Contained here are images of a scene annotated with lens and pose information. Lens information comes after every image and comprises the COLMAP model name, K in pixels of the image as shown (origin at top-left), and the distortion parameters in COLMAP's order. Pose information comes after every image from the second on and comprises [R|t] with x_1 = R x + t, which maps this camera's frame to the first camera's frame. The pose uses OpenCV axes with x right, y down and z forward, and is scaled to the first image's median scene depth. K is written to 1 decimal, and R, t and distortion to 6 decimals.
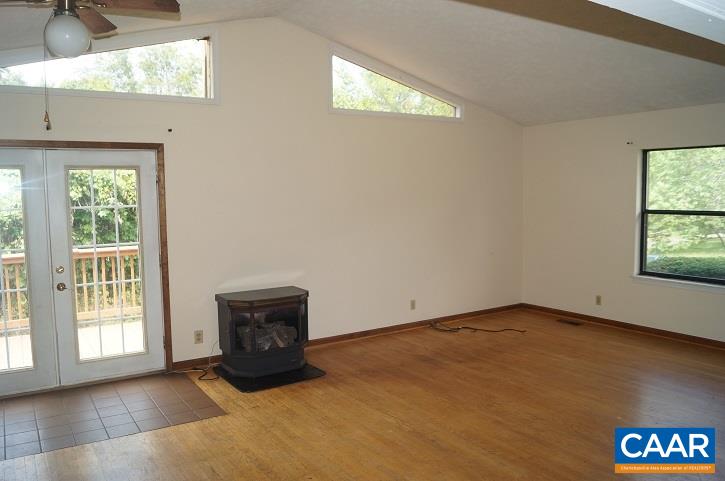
lens RADIAL K [[571.5, 0, 356.7], [0, 571.5, 244.1], [0, 0, 1]] dist [-0.082151, 0.005454]
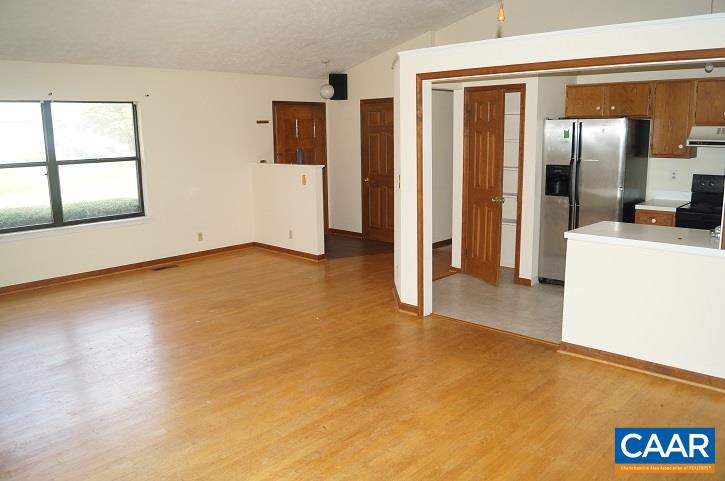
lens RADIAL K [[573.4, 0, 358.6], [0, 573.4, 241.8], [0, 0, 1]] dist [-0.070009, -0.005889]
pose [[-0.236722, -0.164945, 0.957474, -0.640642], [0.106791, 0.975095, 0.194383, -0.056905], [-0.965691, 0.148264, -0.213211, 0.710877]]
